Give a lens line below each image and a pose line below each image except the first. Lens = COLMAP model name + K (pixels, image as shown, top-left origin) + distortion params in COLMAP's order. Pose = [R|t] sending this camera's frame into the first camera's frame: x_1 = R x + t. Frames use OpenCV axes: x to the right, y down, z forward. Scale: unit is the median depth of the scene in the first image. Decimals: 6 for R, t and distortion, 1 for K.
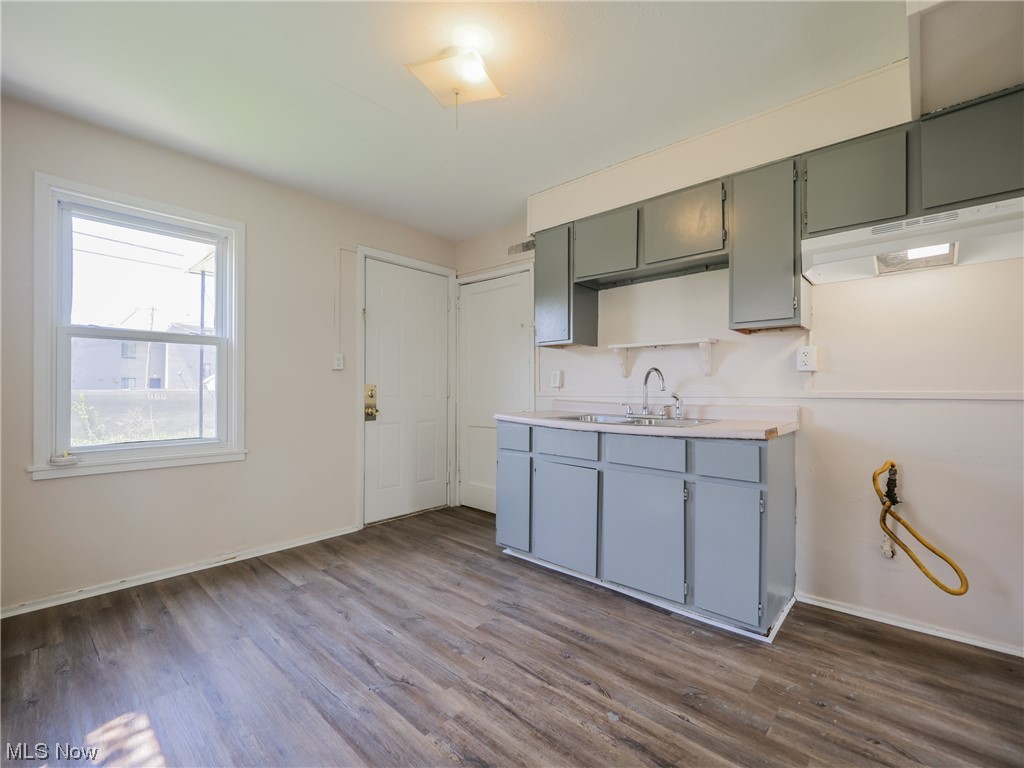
lens RADIAL K [[419.5, 0, 500.0], [0, 419.5, 387.7], [0, 0, 1]] dist [-0.001035, -0.000003]
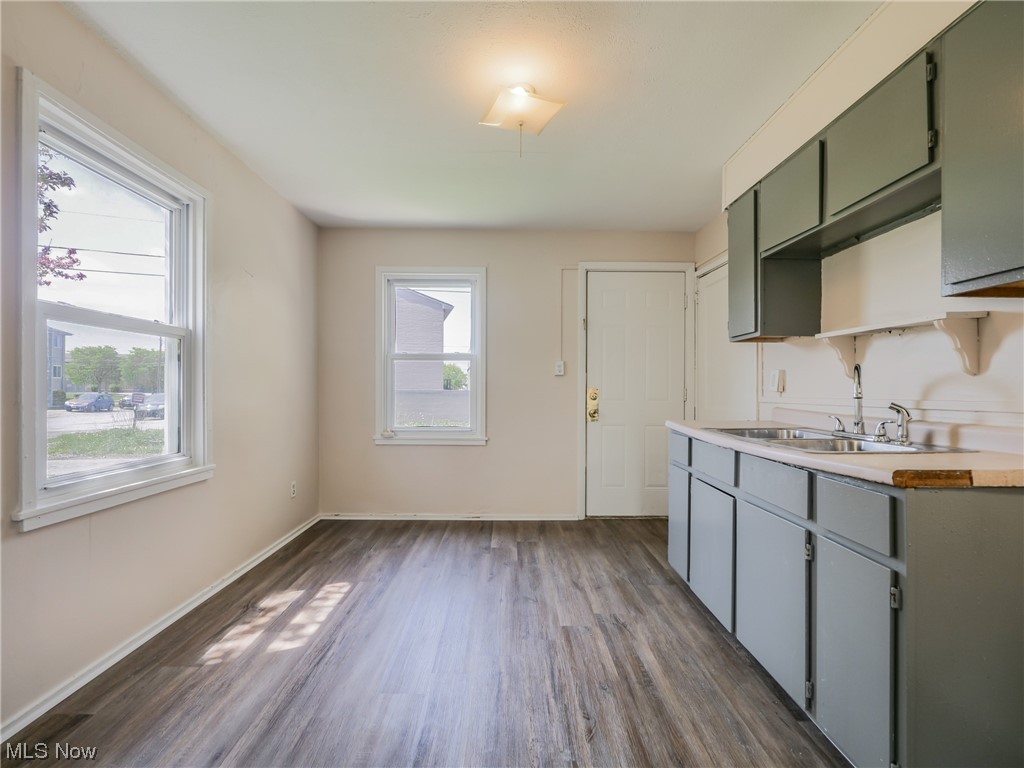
lens RADIAL K [[431.2, 0, 553.3], [0, 431.2, 386.4], [0, 0, 1]] dist [-0.001687, -0.000209]
pose [[0.723032, -0.003203, -0.690807, 0.505700], [0.001439, 0.999994, -0.003131, -0.010575], [0.690813, 0.001269, 0.723033, 0.166279]]
